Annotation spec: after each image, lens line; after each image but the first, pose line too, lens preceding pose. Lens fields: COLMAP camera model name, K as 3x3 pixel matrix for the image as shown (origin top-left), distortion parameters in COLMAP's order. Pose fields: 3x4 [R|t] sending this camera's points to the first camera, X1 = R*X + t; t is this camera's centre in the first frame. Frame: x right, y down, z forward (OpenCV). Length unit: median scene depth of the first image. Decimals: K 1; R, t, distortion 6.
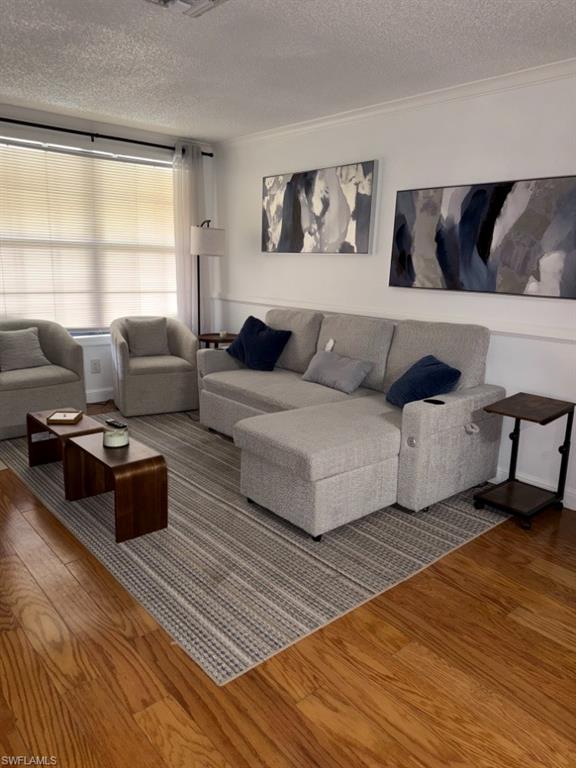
lens RADIAL K [[544.7, 0, 291.1], [0, 544.7, 377.5], [0, 0, 1]] dist [0.023433, -0.028978]
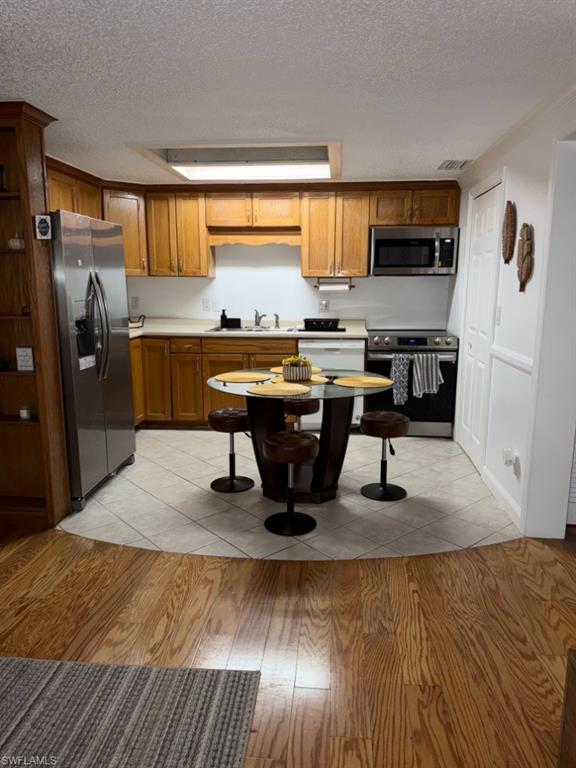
lens RADIAL K [[544.7, 0, 289.2], [0, 544.7, 384.5], [0, 0, 1]] dist [0.023433, -0.028978]
pose [[-0.693205, -0.166880, 0.701155, -0.529743], [0.125726, 0.929912, 0.345626, -0.247509], [-0.709690, 0.327743, -0.623638, 0.873565]]
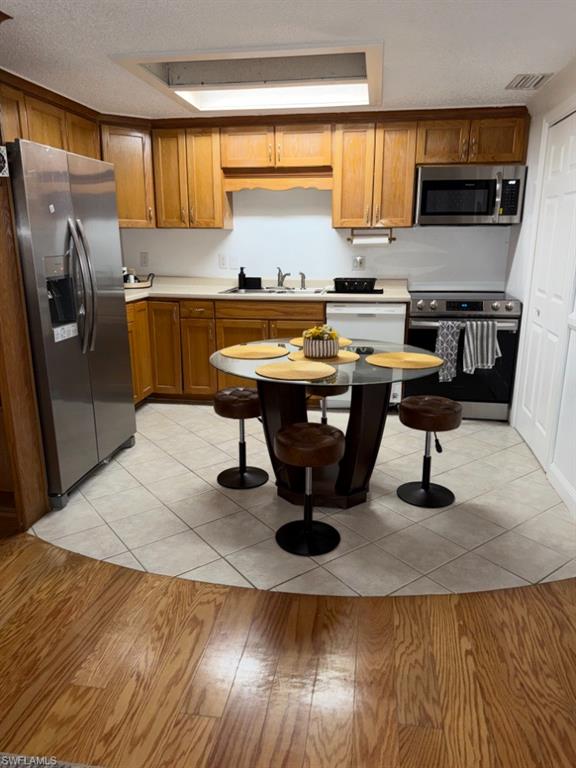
lens RADIAL K [[544.7, 0, 286.2], [0, 544.7, 381.9], [0, 0, 1]] dist [0.023433, -0.028978]
pose [[-0.639912, -0.227976, 0.733853, -0.375609], [0.139778, 0.904517, 0.402878, -0.195586], [-0.755629, 0.360383, -0.546945, 0.697235]]
